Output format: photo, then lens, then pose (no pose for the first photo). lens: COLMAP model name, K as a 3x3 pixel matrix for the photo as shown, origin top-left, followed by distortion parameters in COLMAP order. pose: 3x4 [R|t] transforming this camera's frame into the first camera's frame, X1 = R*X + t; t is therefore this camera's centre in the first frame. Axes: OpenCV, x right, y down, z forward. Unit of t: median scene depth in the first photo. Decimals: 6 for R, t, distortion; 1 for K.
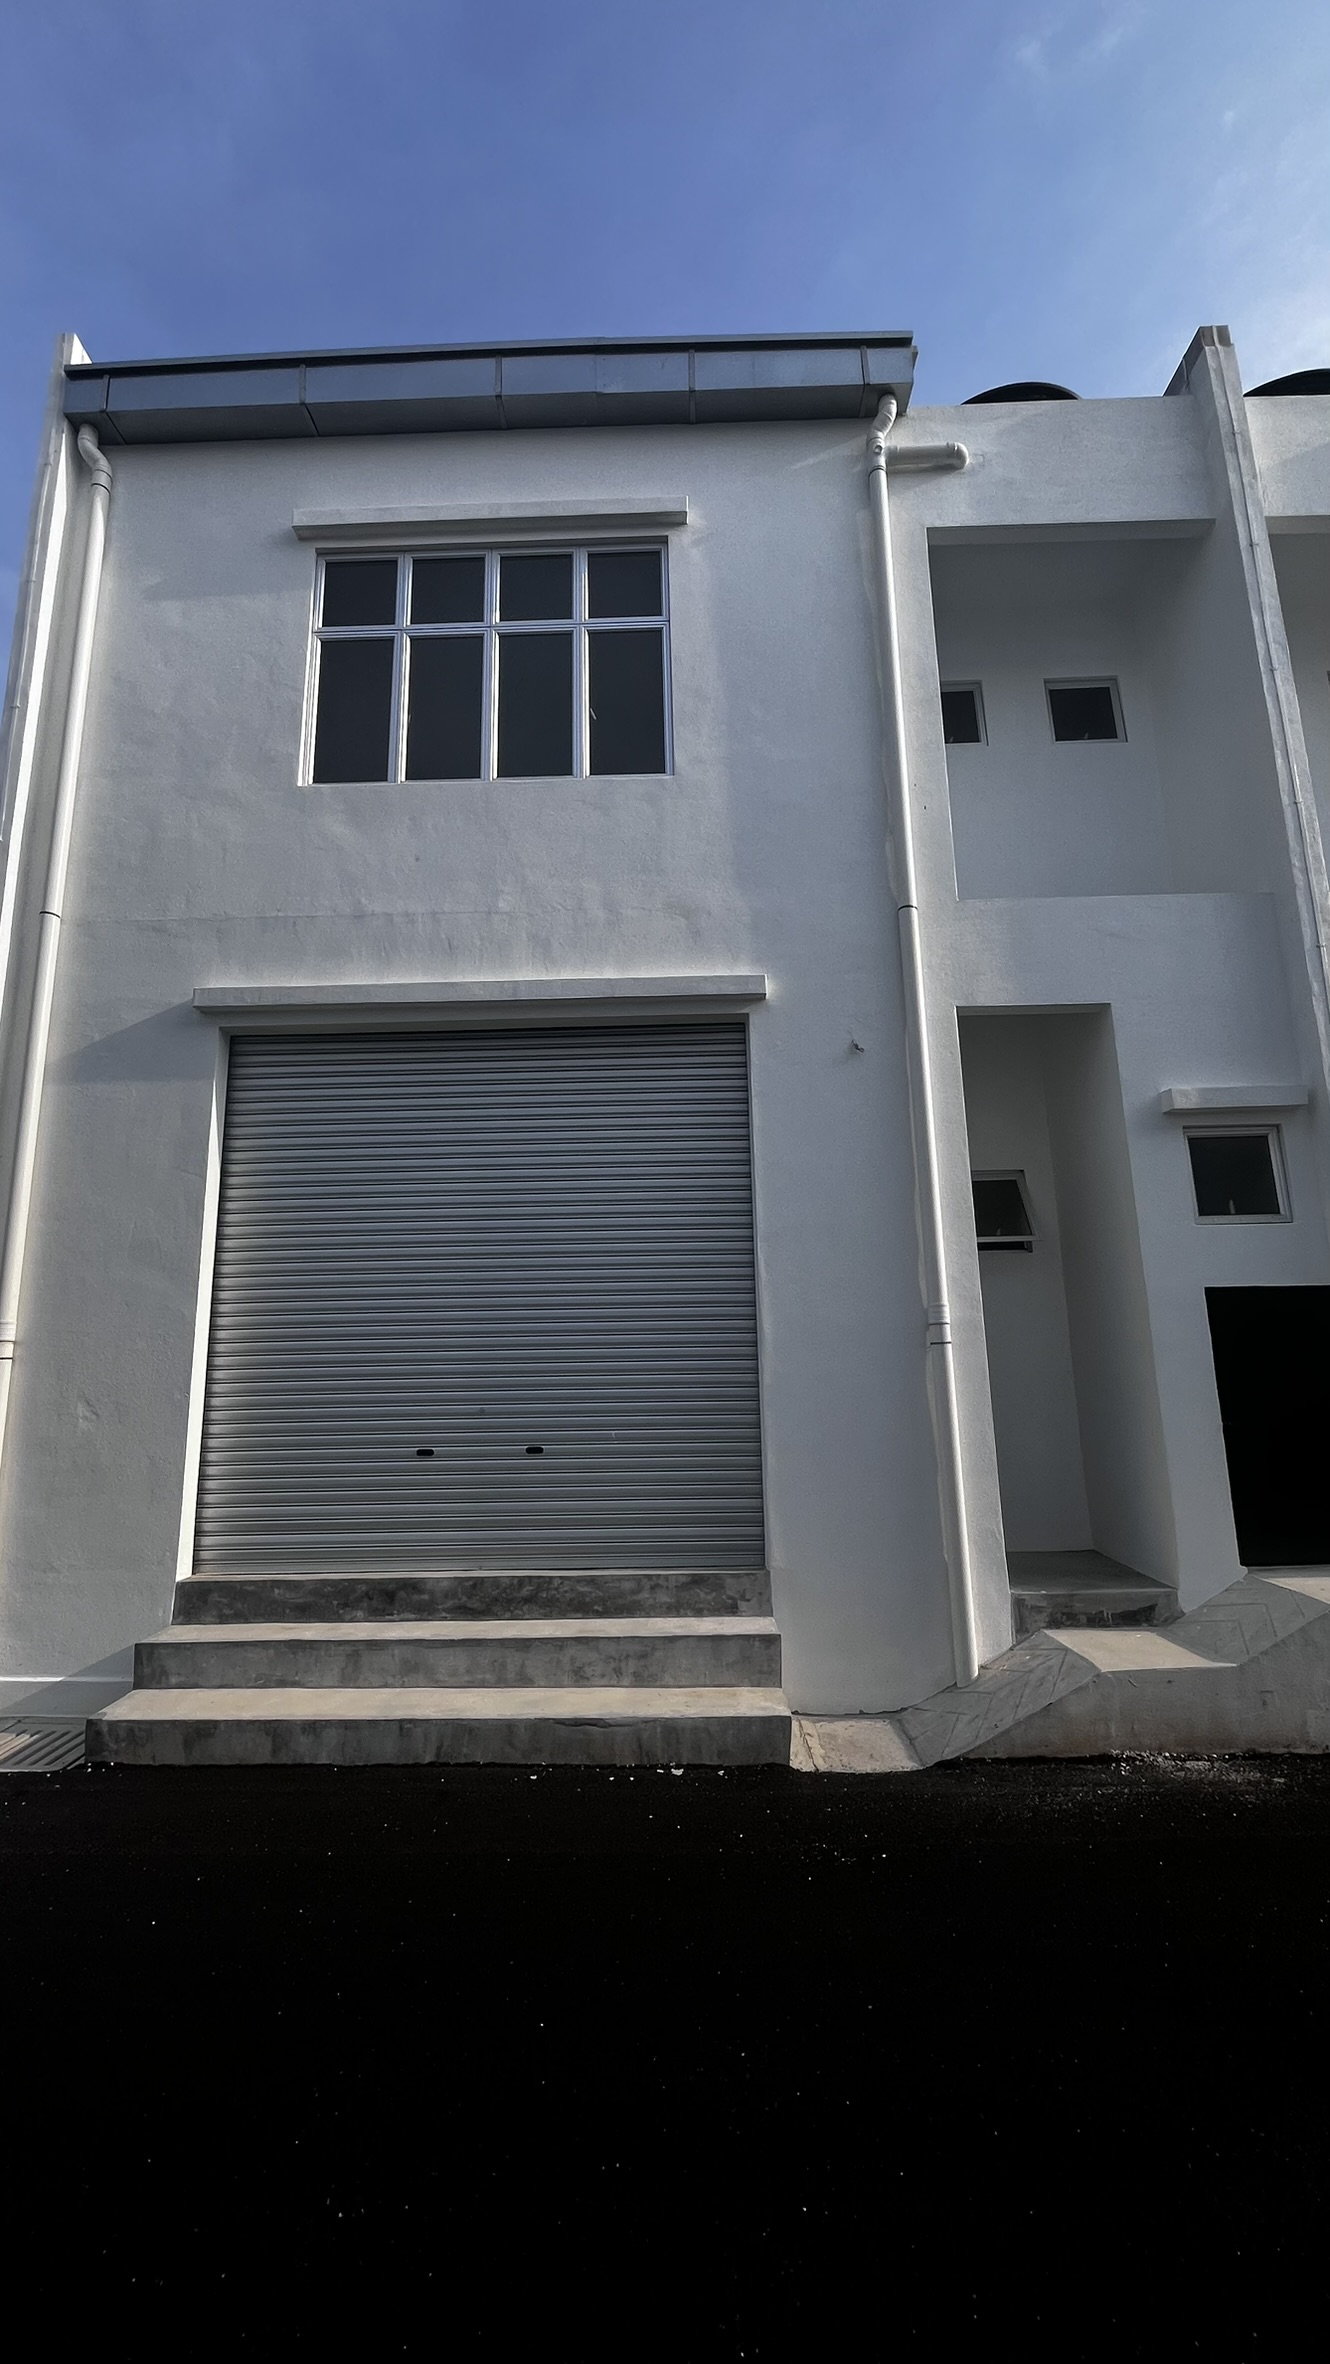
lens RADIAL K [[962.8, 0, 664.1], [0, 962.8, 1181.0], [0, 0, 1]] dist [-0.002334, -0.000199]
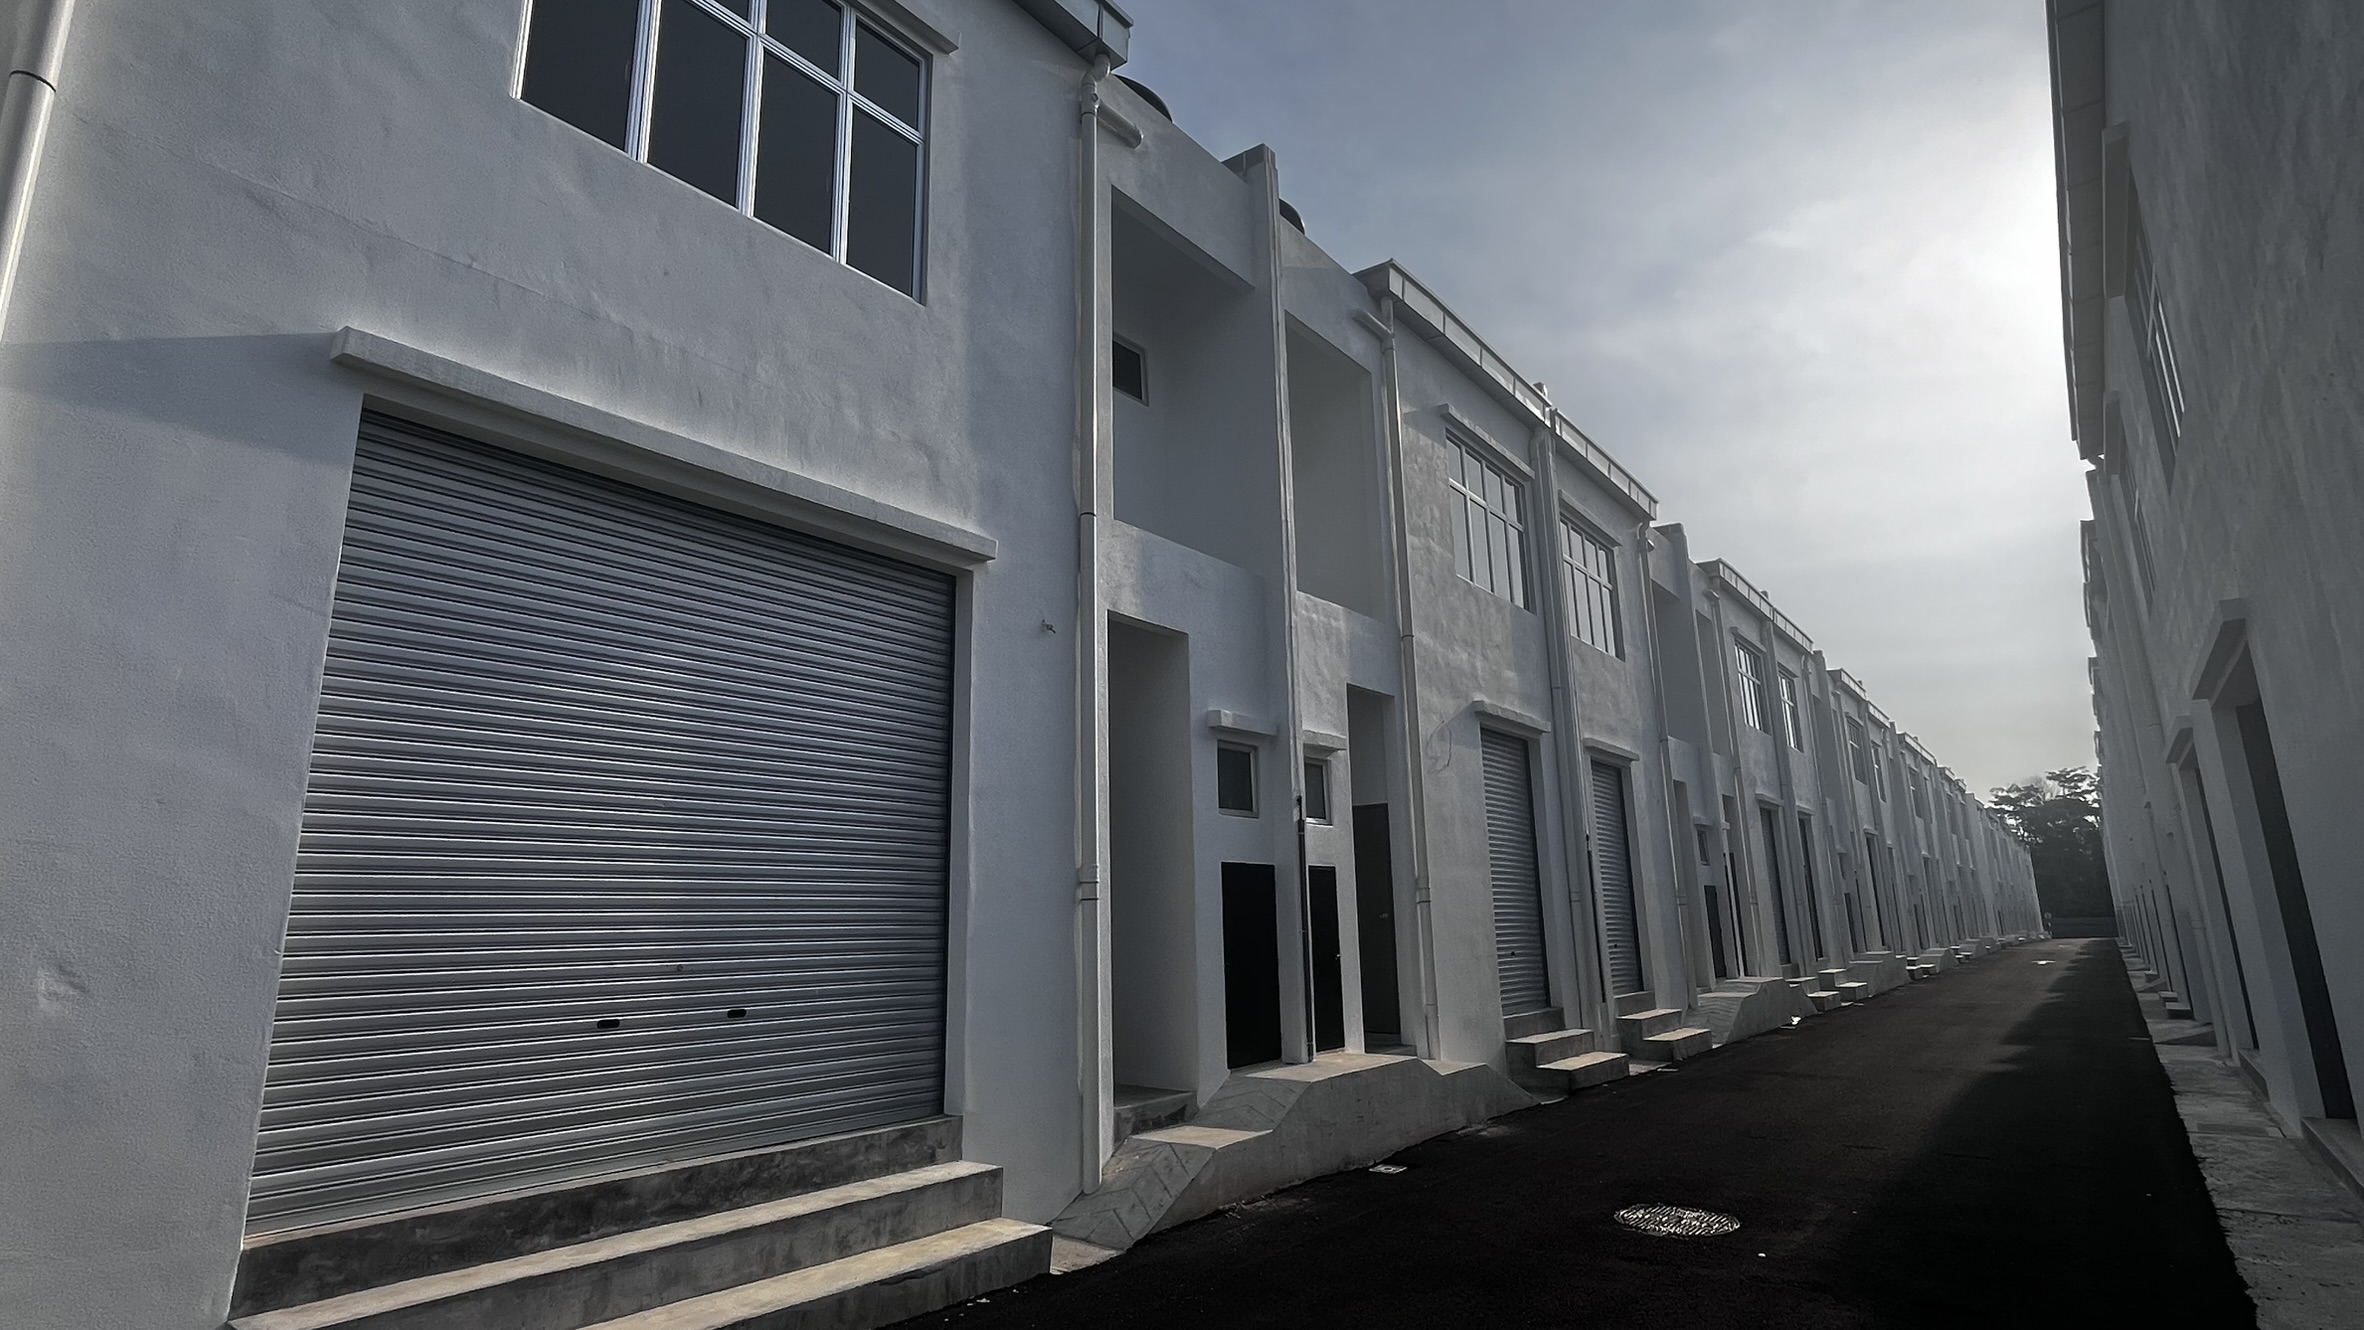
lens RADIAL K [[1170.2, 0, 1183.4], [0, 1170.2, 664.8], [0, 0, 1]] dist [-0.000408, -0.000182]
pose [[0.597270, 0.181022, 0.781344, -0.813138], [-0.149869, 0.982227, -0.113000, 0.033738], [-0.787913, -0.049607, 0.613785, 0.060673]]
